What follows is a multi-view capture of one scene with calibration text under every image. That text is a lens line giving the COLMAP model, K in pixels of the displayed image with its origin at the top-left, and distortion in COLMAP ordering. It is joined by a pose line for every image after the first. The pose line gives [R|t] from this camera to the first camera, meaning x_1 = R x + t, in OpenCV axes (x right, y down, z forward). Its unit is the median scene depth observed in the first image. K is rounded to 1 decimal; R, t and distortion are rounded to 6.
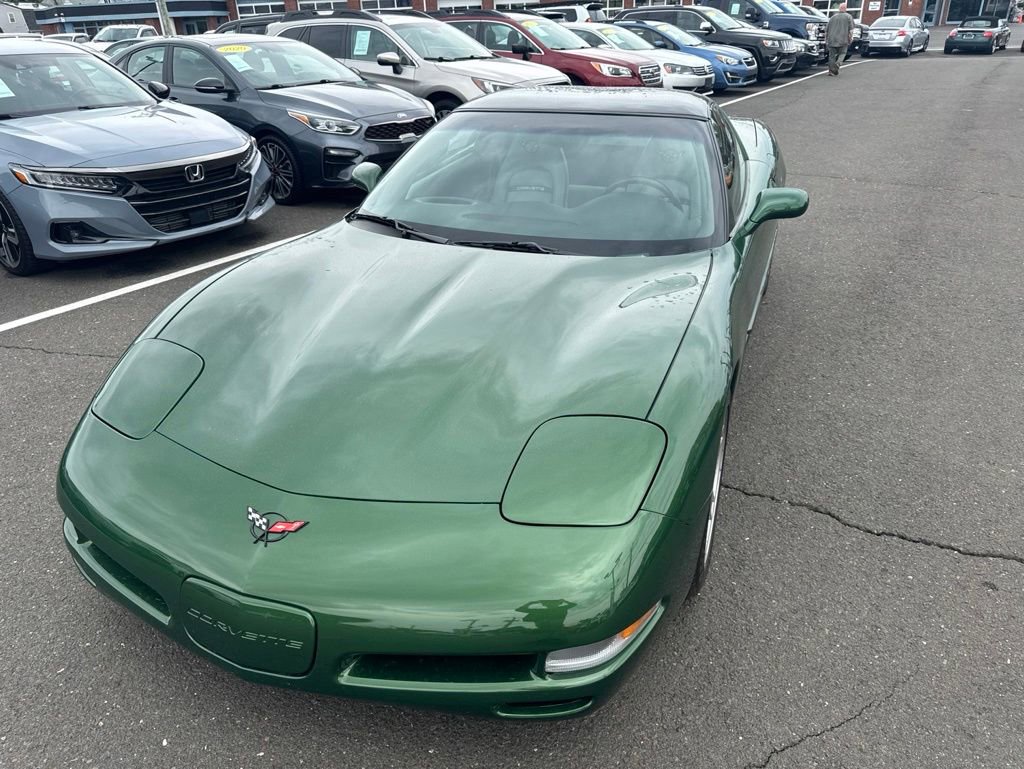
lens RADIAL K [[726.4, 0, 512.6], [0, 726.4, 388.1], [0, 0, 1]] dist [0.025793, -0.029124]
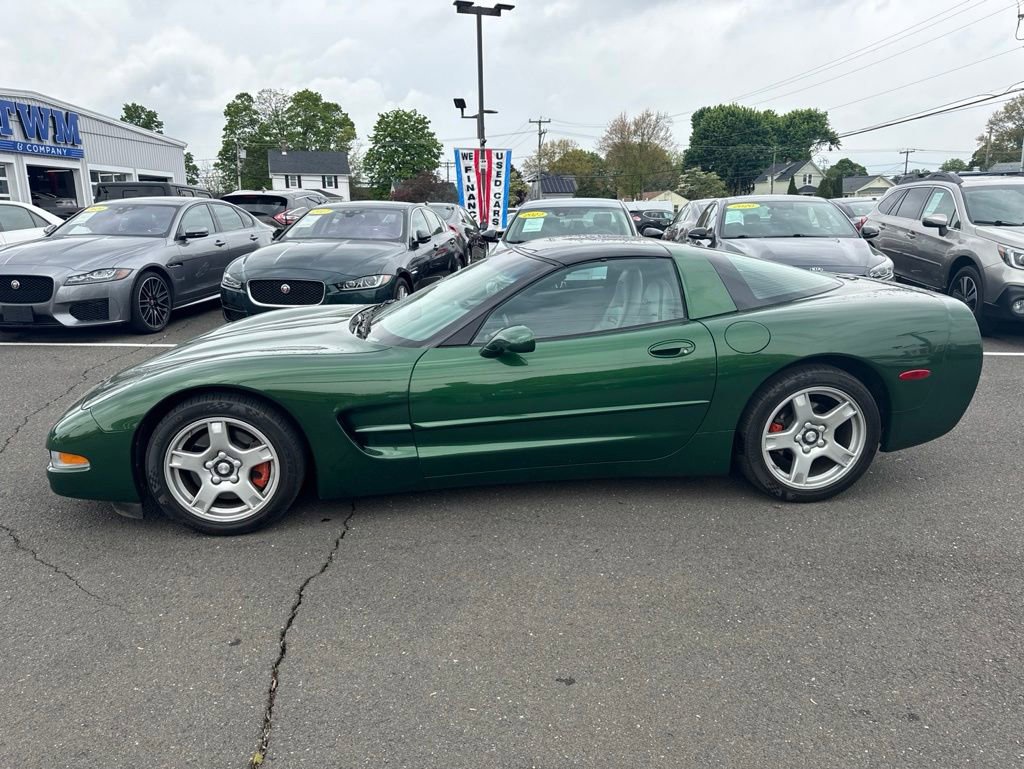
lens RADIAL K [[726.4, 0, 509.2], [0, 726.4, 391.4], [0, 0, 1]] dist [0.025793, -0.029124]
pose [[0.447147, 0.236528, -0.862620, 0.360268], [-0.397789, 0.916369, 0.045069, -0.063047], [0.801139, 0.322988, 0.503840, 0.135718]]
